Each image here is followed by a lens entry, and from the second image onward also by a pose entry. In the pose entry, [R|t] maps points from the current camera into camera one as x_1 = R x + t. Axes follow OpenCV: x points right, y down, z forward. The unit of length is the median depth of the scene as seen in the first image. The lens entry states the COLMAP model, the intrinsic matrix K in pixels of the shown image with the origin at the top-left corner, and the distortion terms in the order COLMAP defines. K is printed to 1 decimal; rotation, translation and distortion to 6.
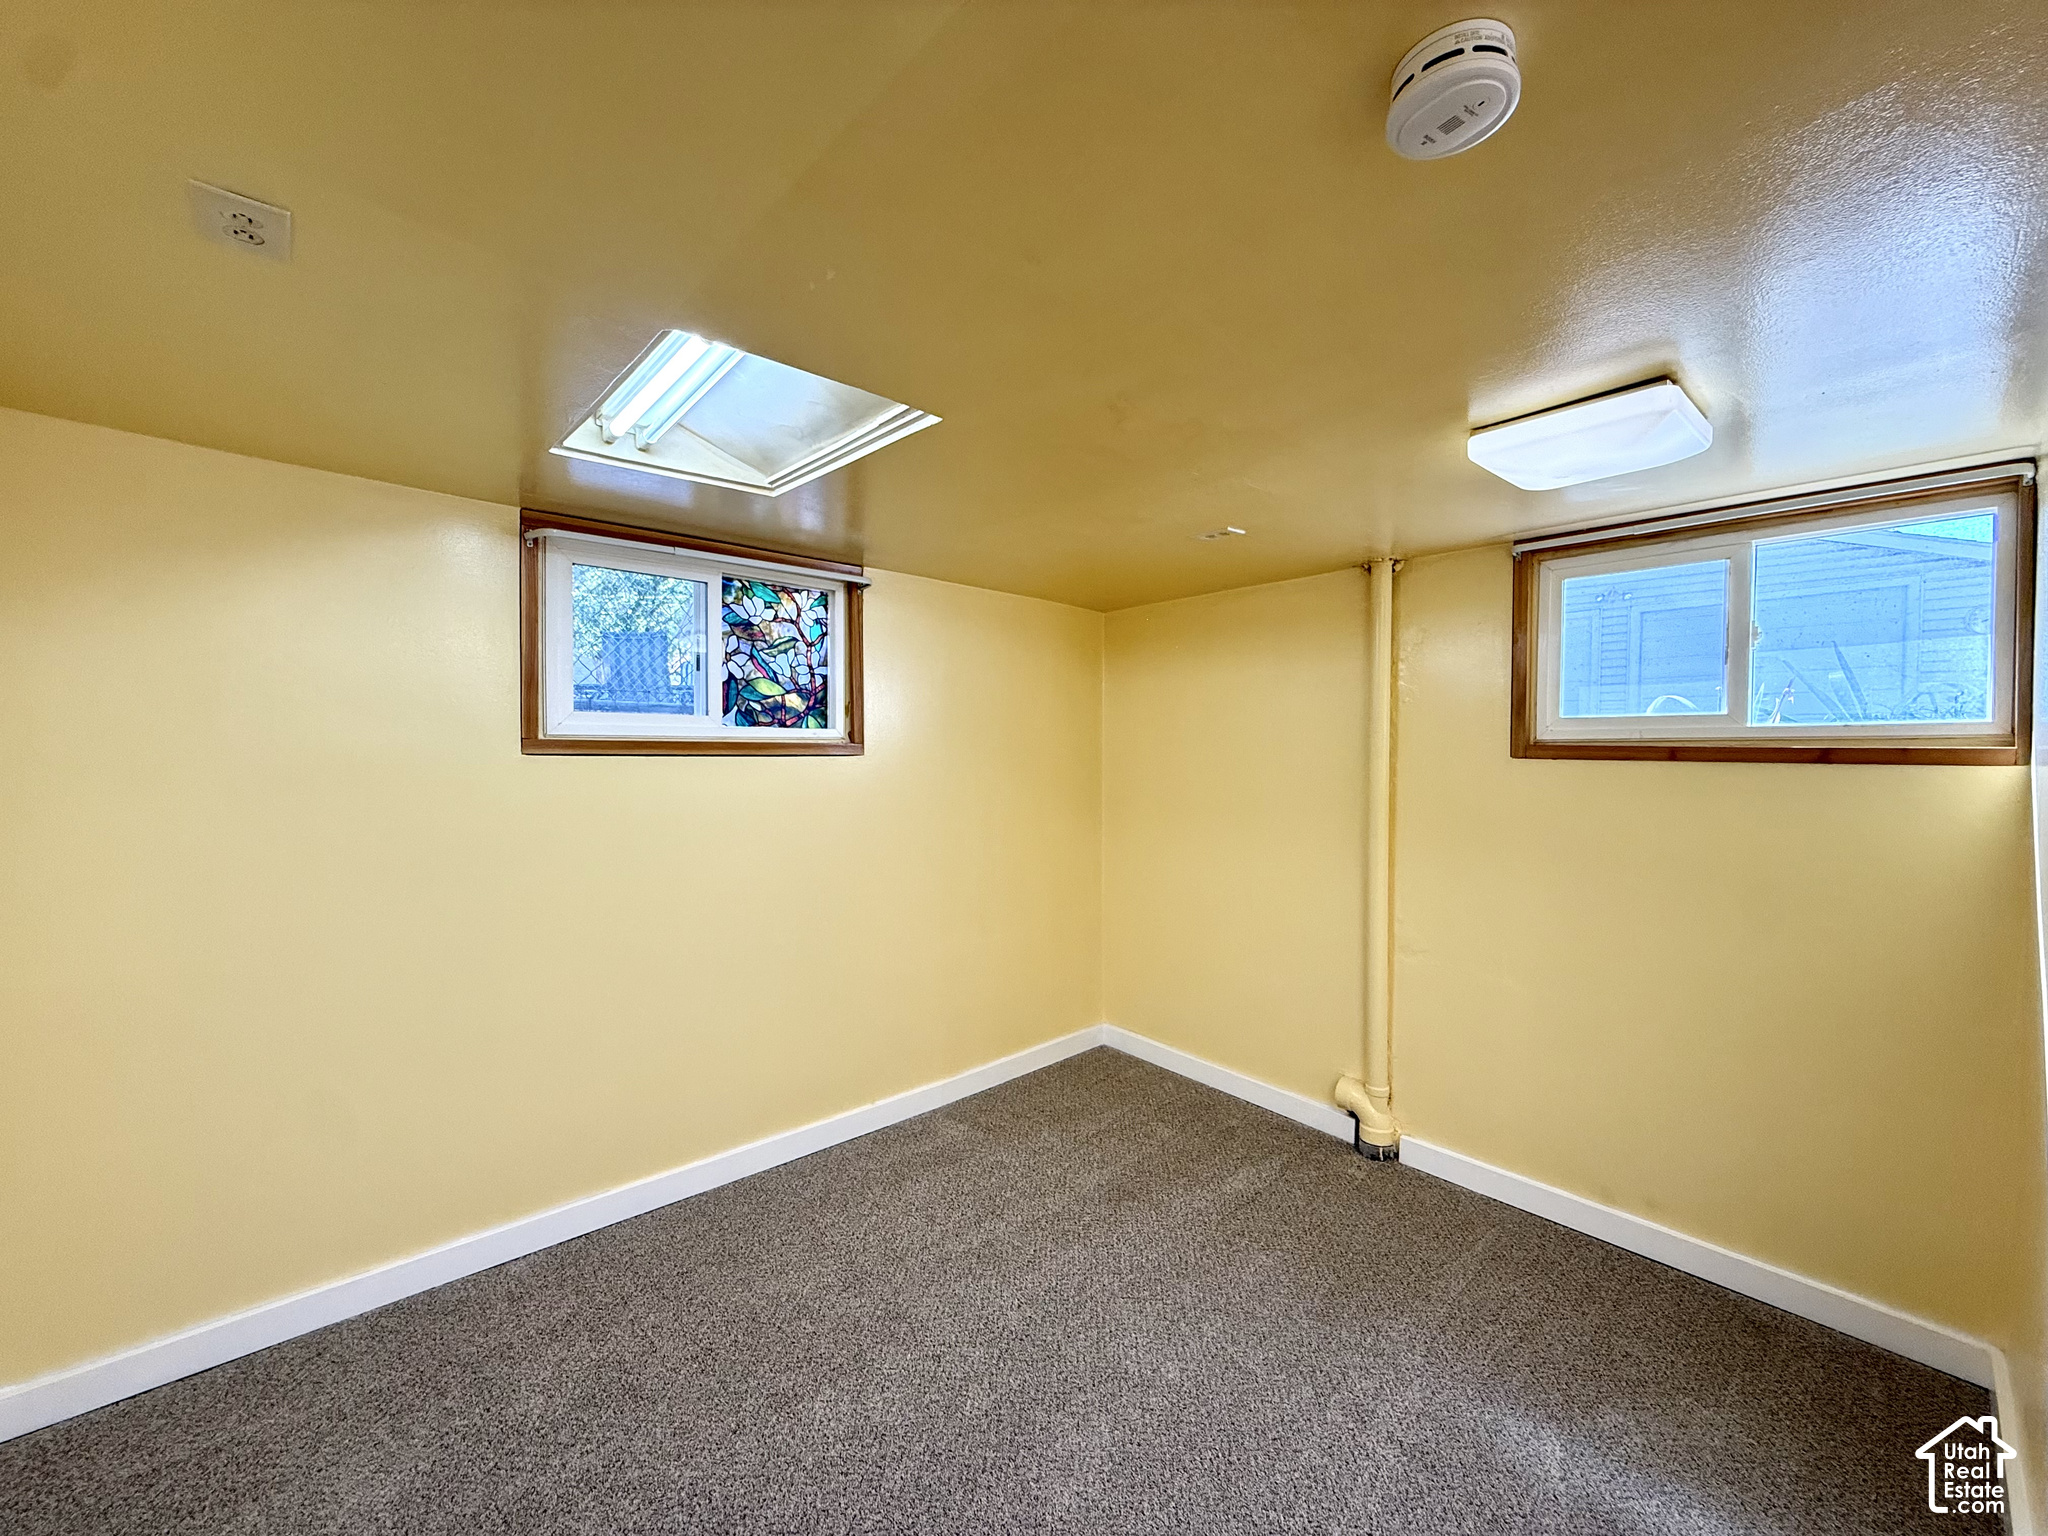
lens RADIAL K [[842.7, 0, 1024.0], [0, 842.7, 768.0], [0, 0, 1]] dist [0.001373, -0.000606]
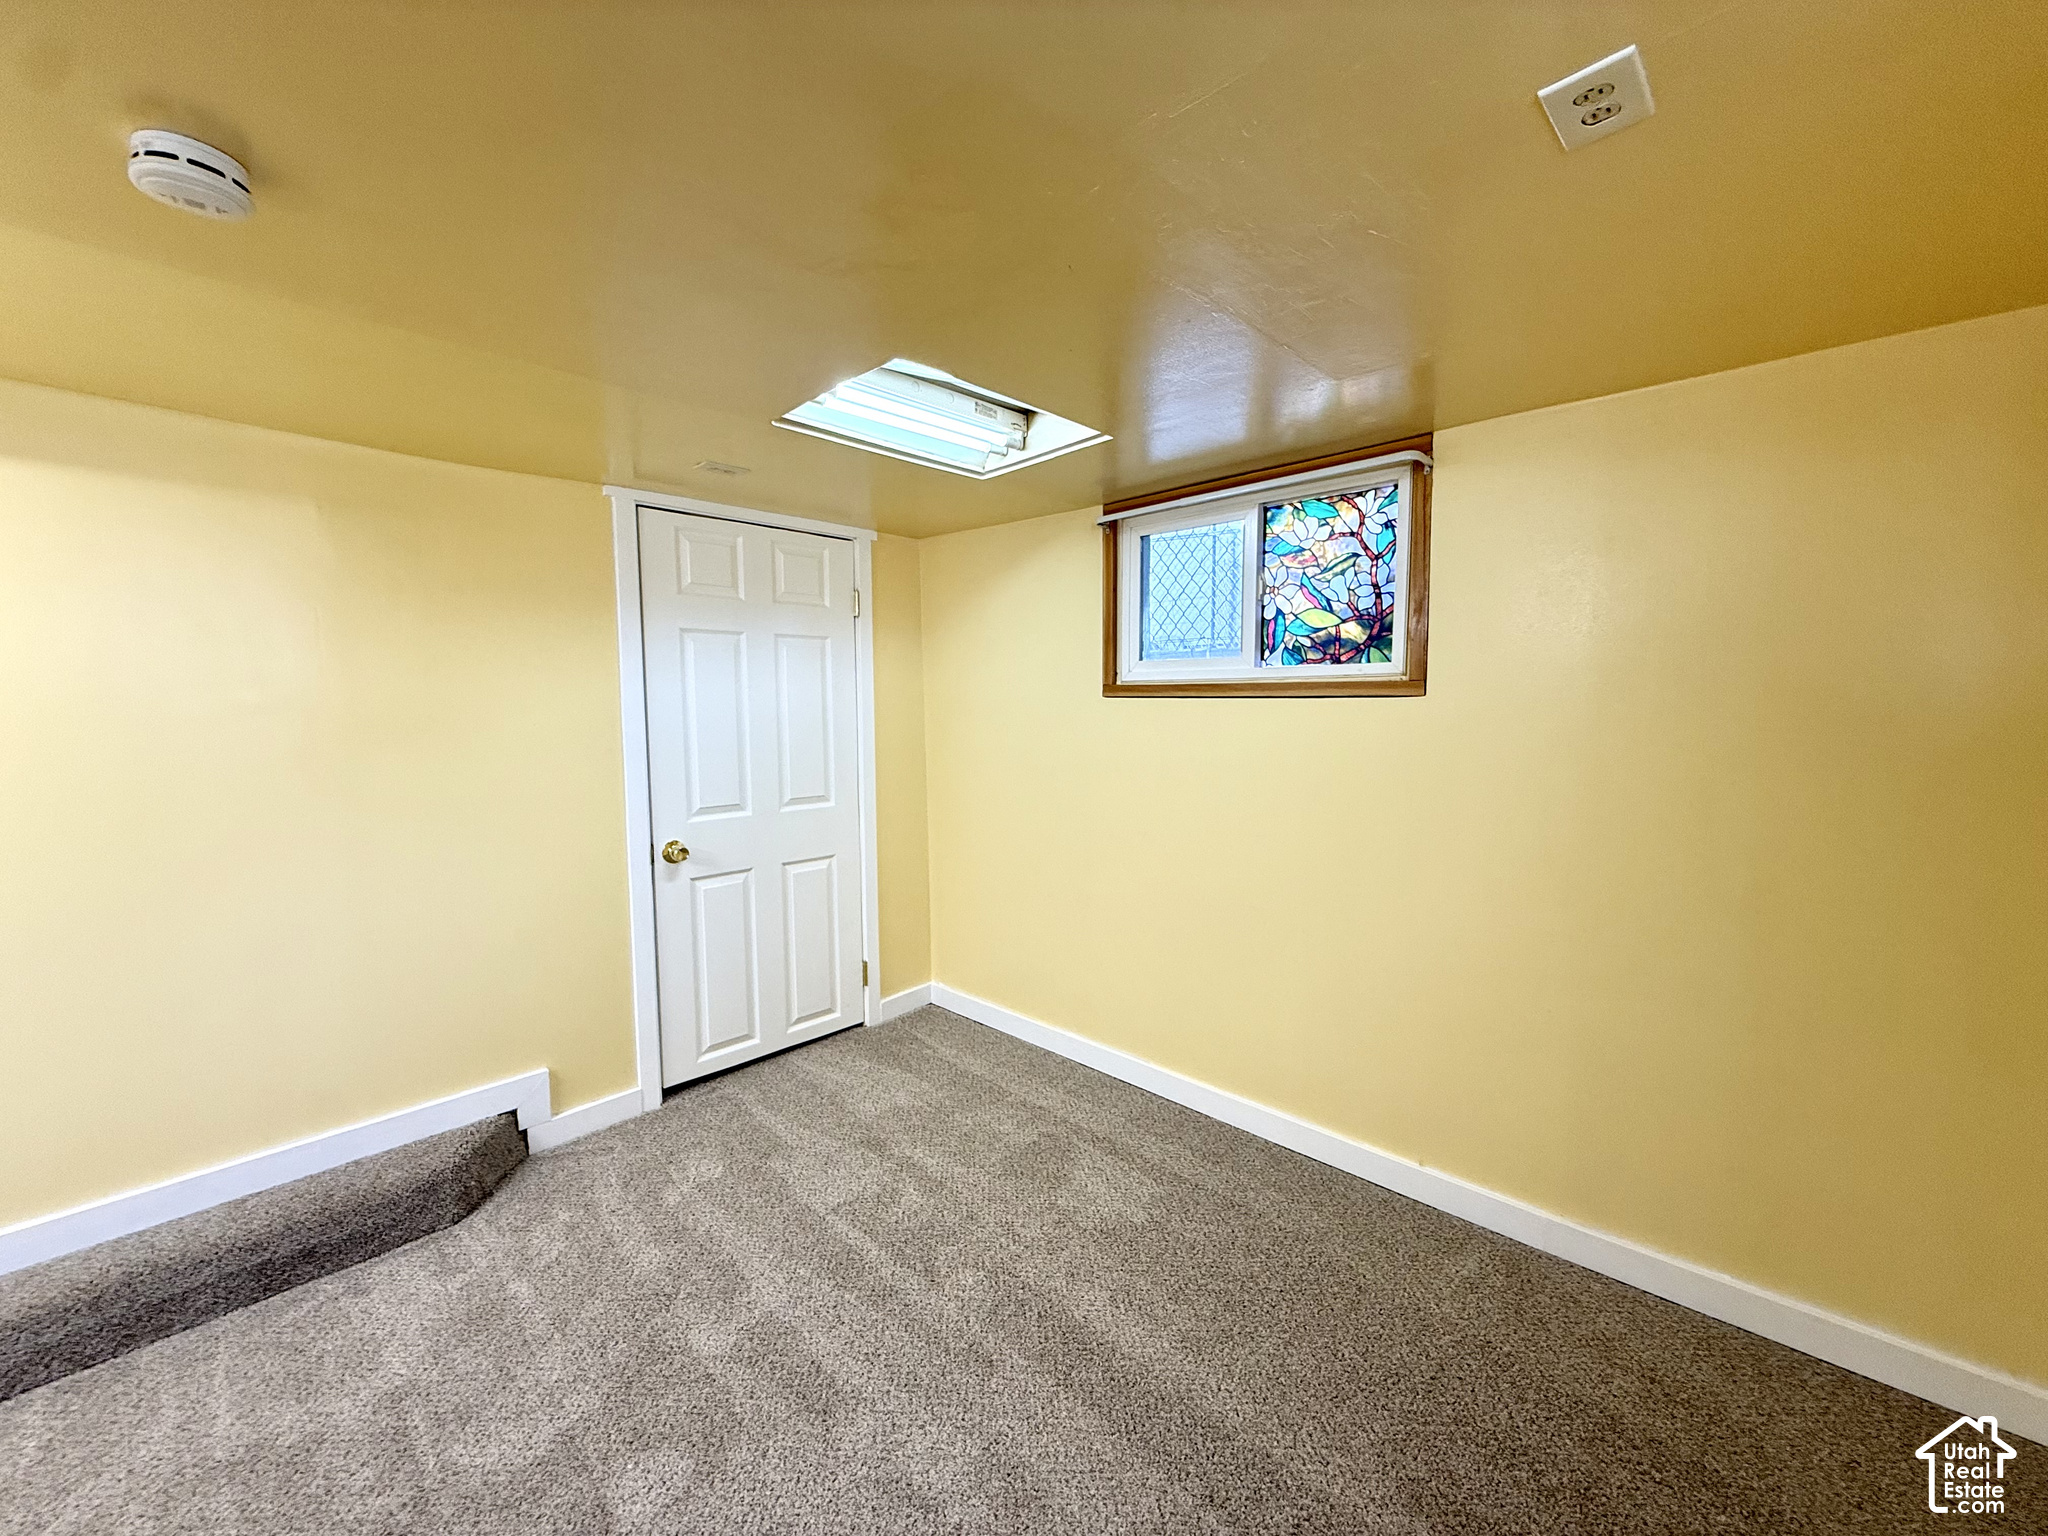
lens RADIAL K [[842.7, 0, 1024.0], [0, 842.7, 768.0], [0, 0, 1]] dist [0.001373, -0.000606]
pose [[0.026212, 0.079178, -0.996516, 0.560322], [-0.014959, 0.996778, 0.078805, -0.005740], [0.999544, 0.012842, 0.027312, 0.664008]]
